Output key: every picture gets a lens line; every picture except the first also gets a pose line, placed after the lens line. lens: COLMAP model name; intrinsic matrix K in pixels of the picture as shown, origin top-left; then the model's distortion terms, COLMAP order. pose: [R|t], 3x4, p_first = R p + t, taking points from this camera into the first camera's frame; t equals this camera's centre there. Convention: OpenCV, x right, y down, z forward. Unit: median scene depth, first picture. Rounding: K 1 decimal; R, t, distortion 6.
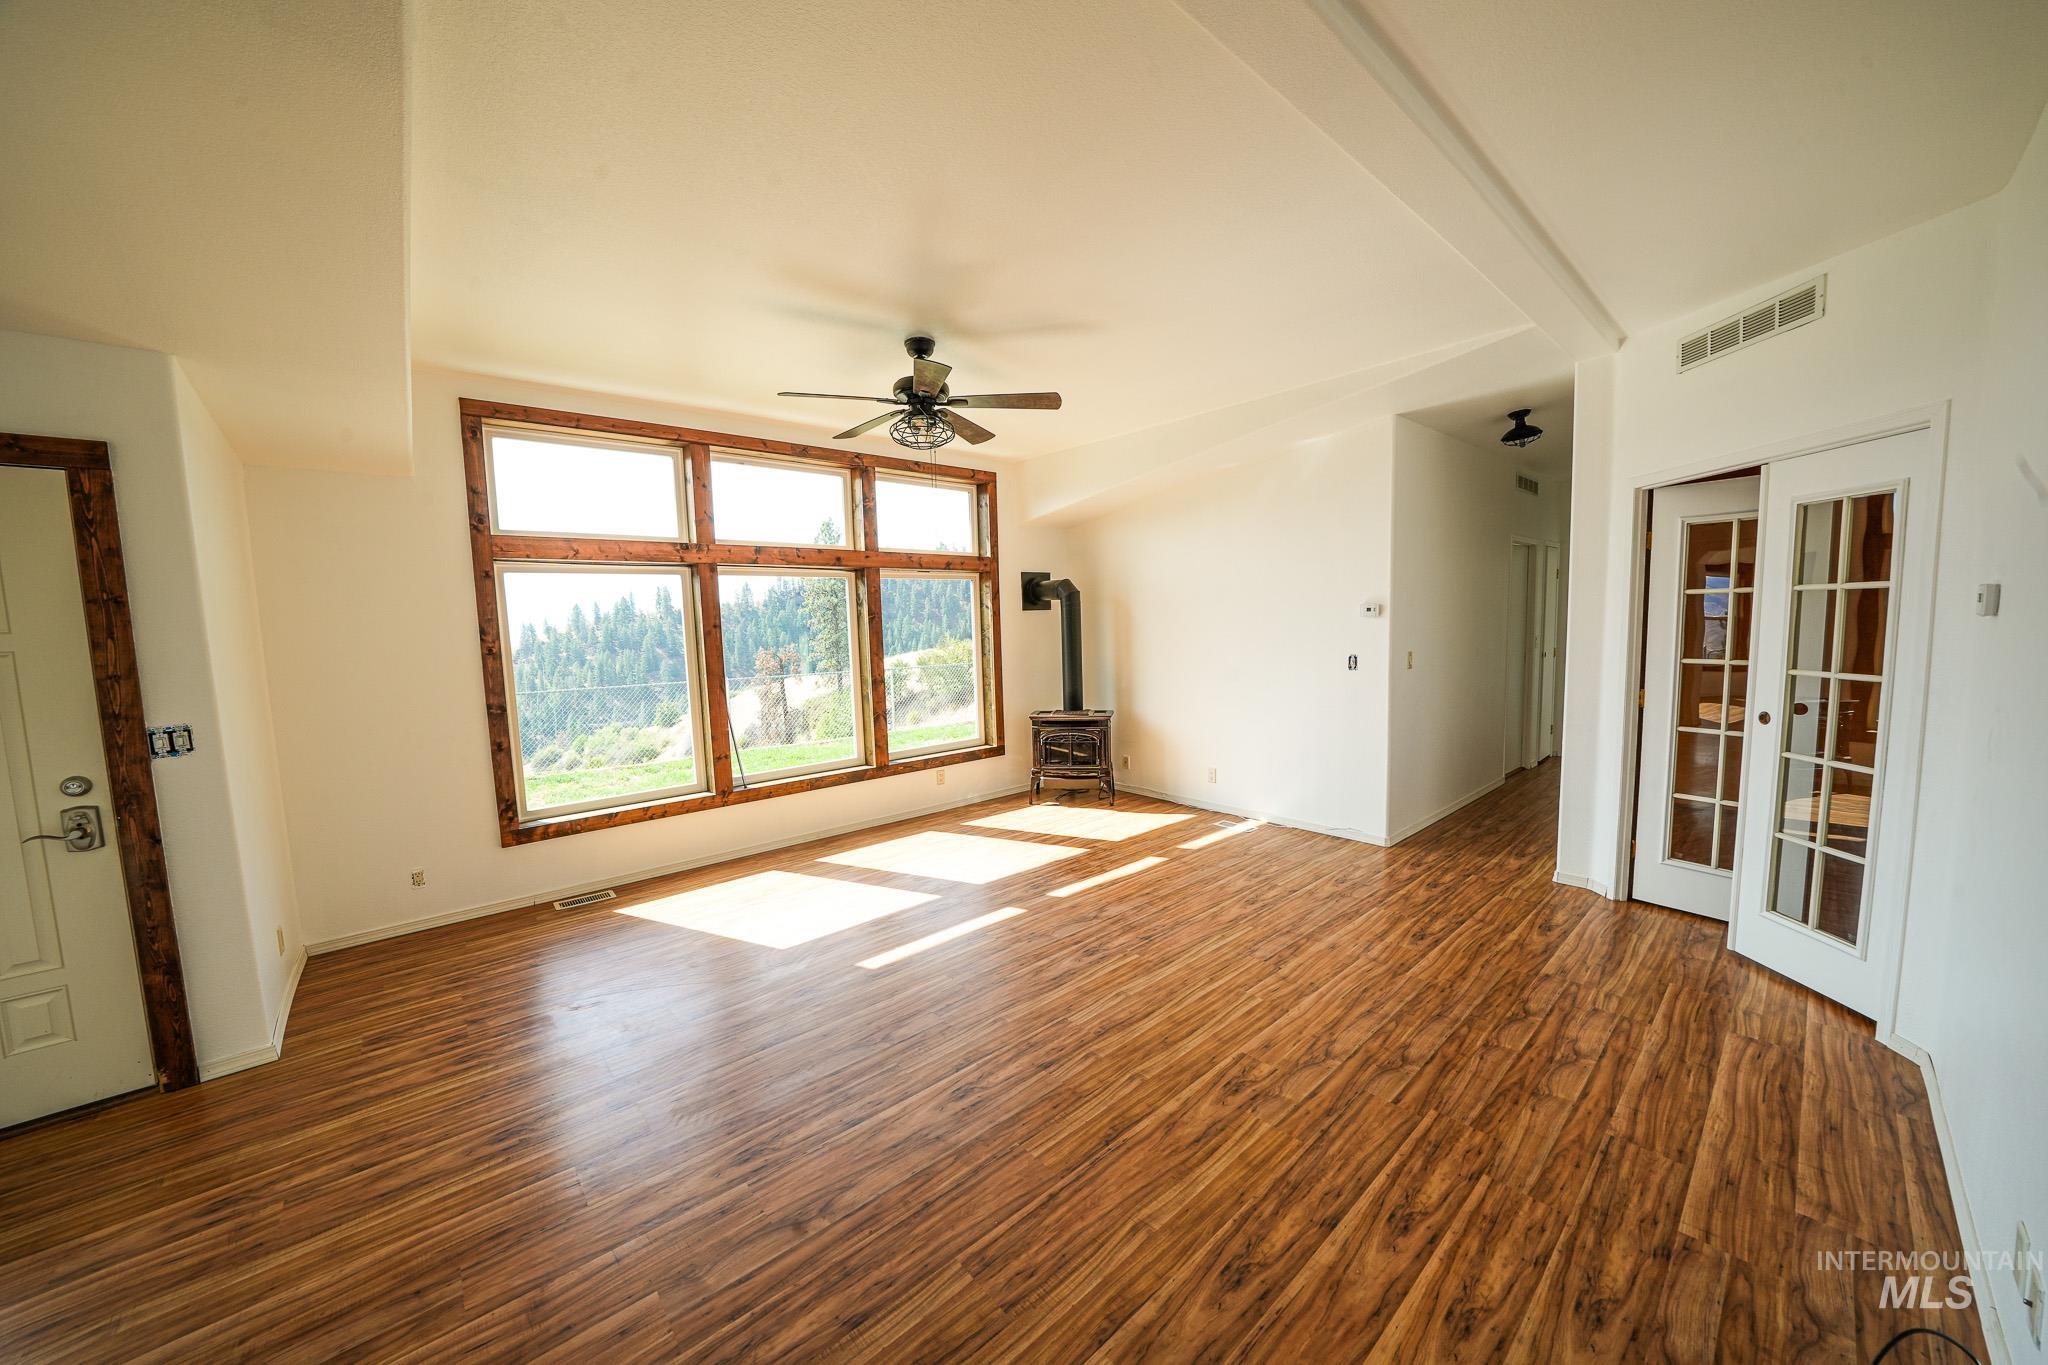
lens RADIAL K [[711.9, 0, 1029.1], [0, 711.9, 688.0], [0, 0, 1]] dist [-0.022963, 0.002258]
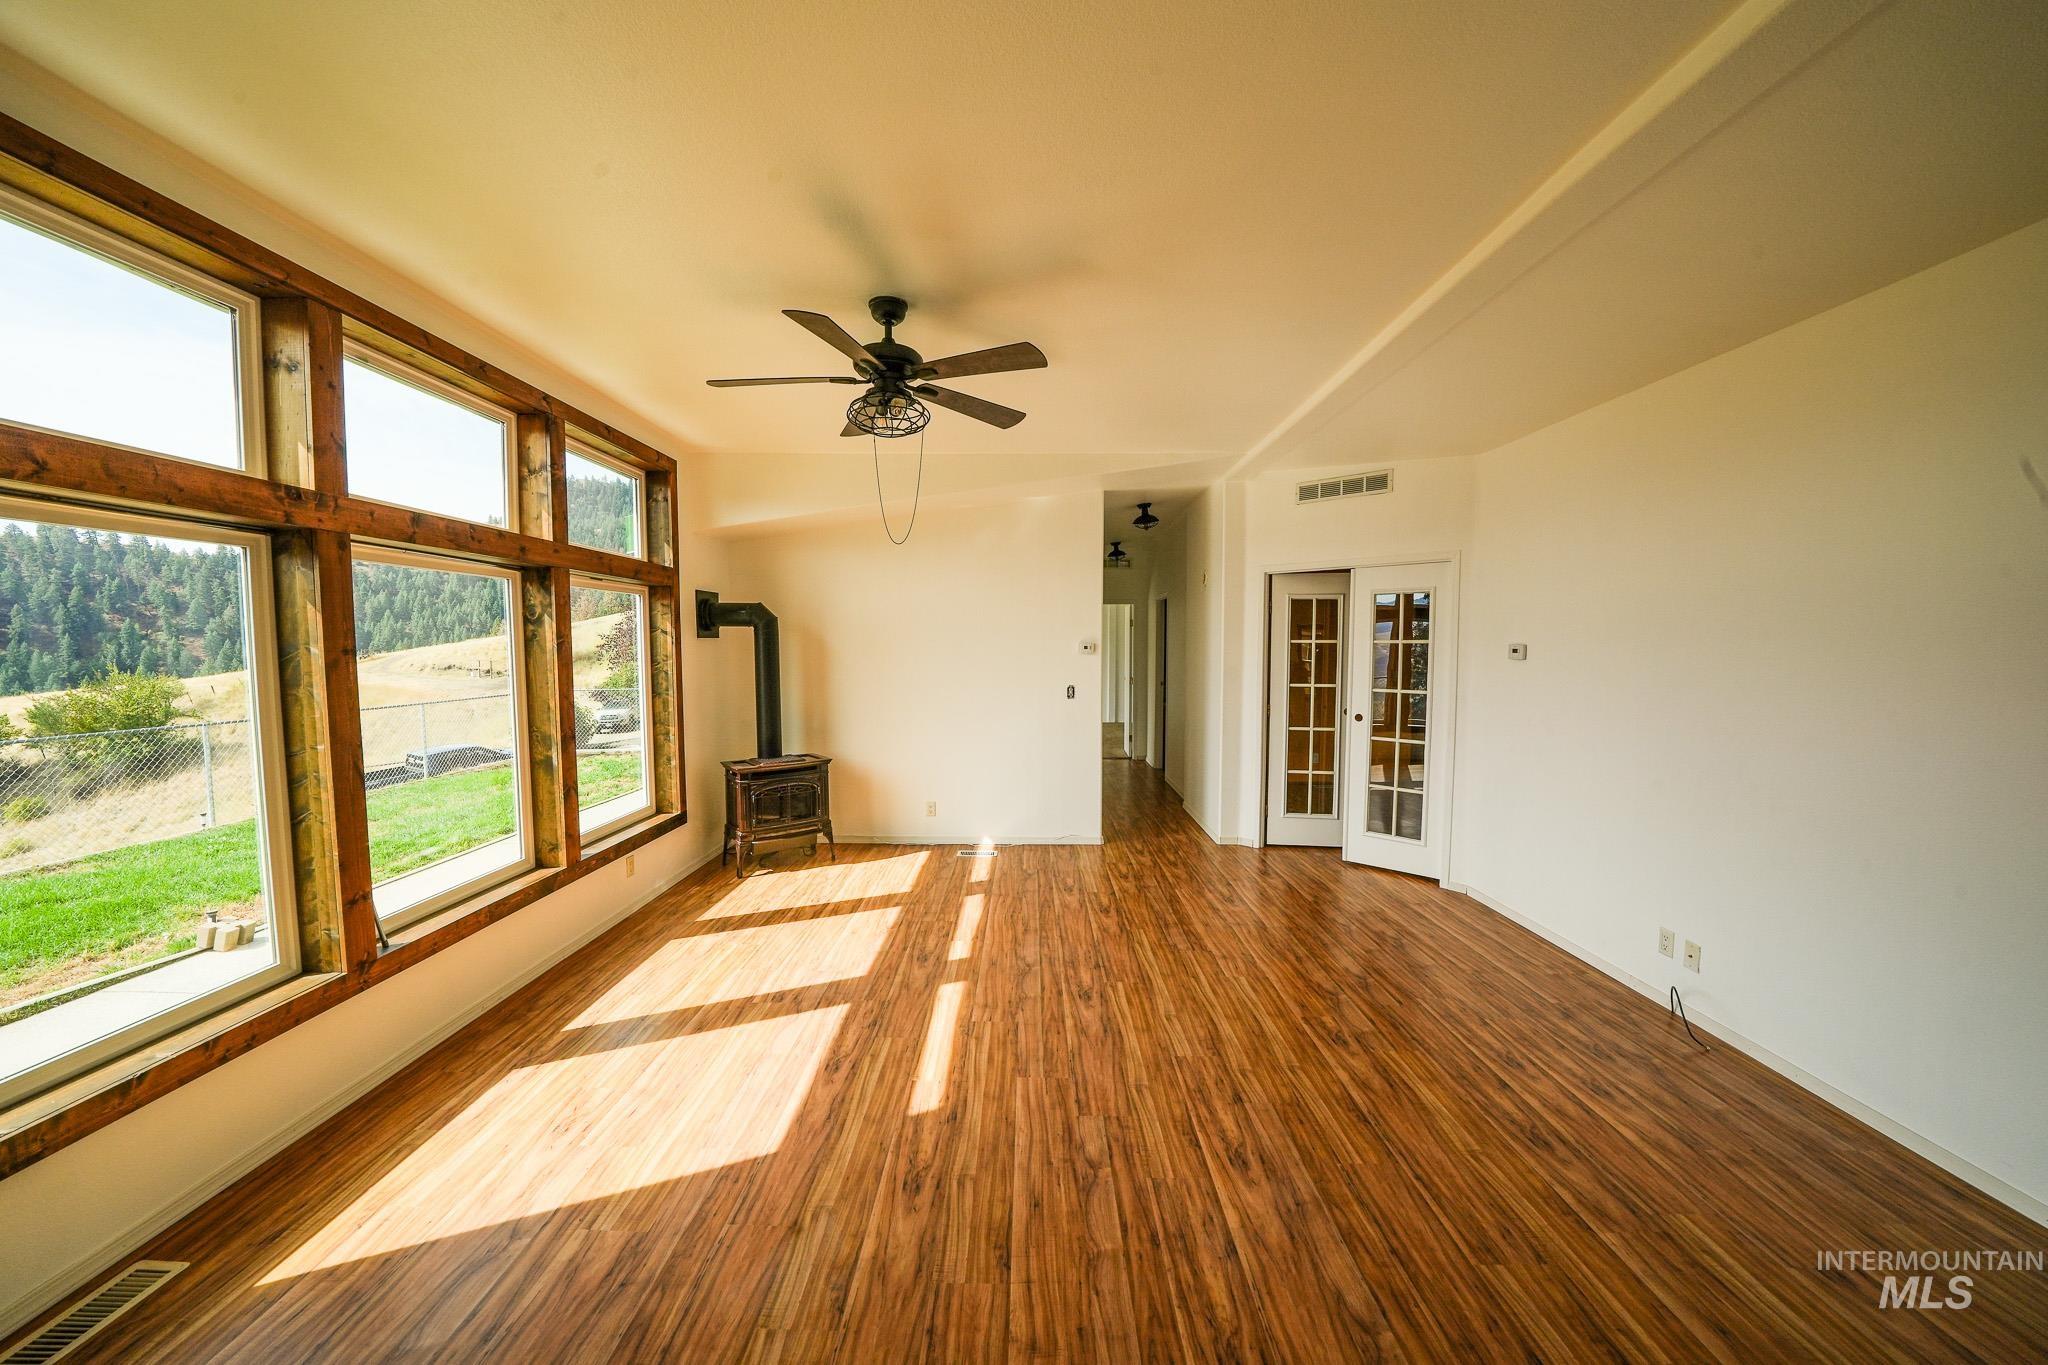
lens RADIAL K [[711.9, 0, 1018.7], [0, 711.9, 689.3], [0, 0, 1]] dist [-0.022963, 0.002258]
pose [[0.675190, -0.020393, 0.737361, -0.495021], [0.053000, 0.998375, -0.020919, -0.021916], [-0.735737, 0.053204, 0.675174, 0.284534]]
